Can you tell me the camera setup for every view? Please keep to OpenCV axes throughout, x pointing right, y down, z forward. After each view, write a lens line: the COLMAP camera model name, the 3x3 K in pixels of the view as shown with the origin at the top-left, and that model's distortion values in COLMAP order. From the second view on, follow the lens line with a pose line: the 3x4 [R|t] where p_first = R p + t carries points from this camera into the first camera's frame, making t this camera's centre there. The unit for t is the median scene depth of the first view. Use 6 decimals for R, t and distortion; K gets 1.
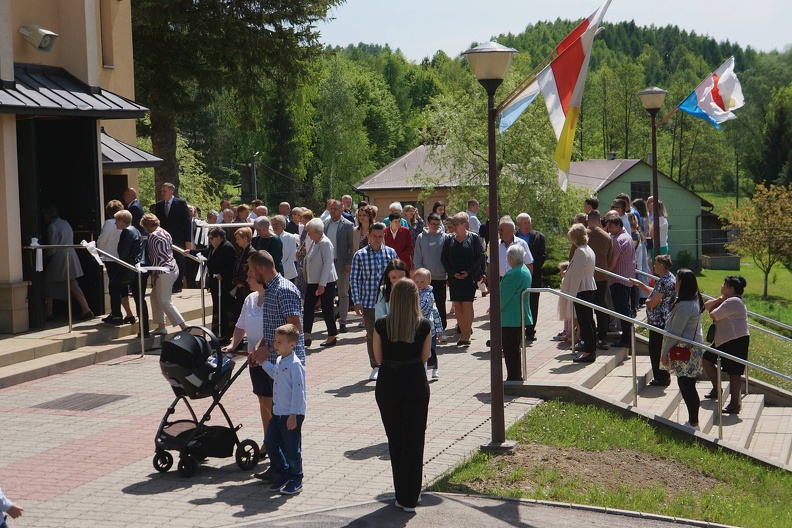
lens RADIAL K [[1619.2, 0, 396.0], [0, 1619.2, 264.0], [0, 0, 1]] dist [0.065125, 0.034626]
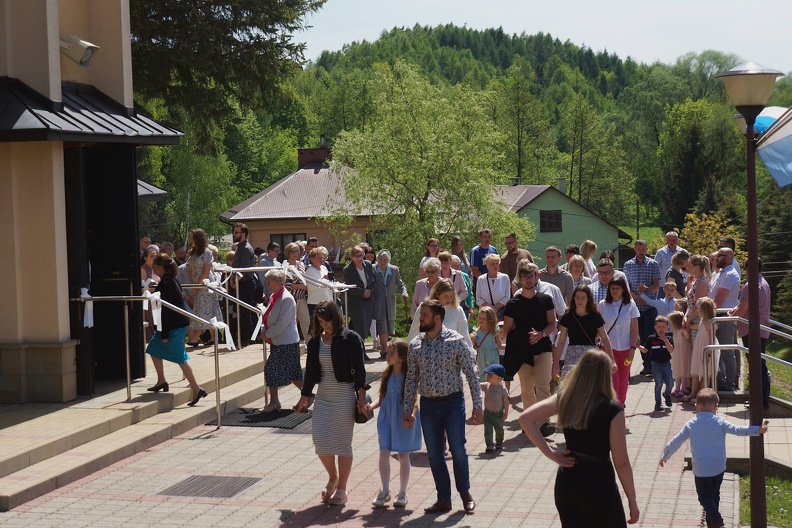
lens RADIAL K [[1847.6, 0, 396.0], [0, 1847.6, 264.0], [0, 0, 1]] dist [0.099008, -0.527124]
pose [[0.995438, -0.003956, 0.095332, -0.133885], [0.005926, 0.999774, -0.020395, -0.007010], [-0.095230, 0.020867, 0.995237, 0.025268]]
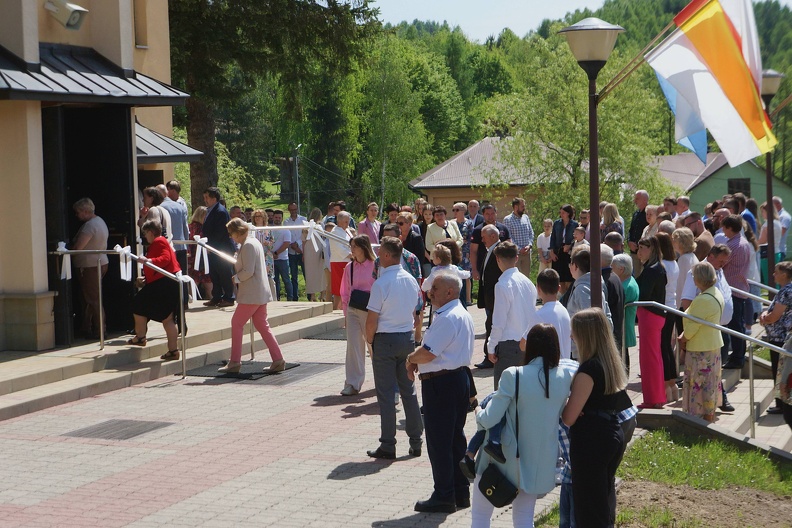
lens RADIAL K [[1847.9, 0, 410.8], [0, 1847.9, 265.0], [0, 0, 1]] dist [0.108787, -0.527394]
pose [[0.999723, 0.002501, -0.023412, -0.009146], [-0.002592, 0.999989, -0.003854, -0.000260], [0.023402, 0.003913, 0.999718, 0.003119]]
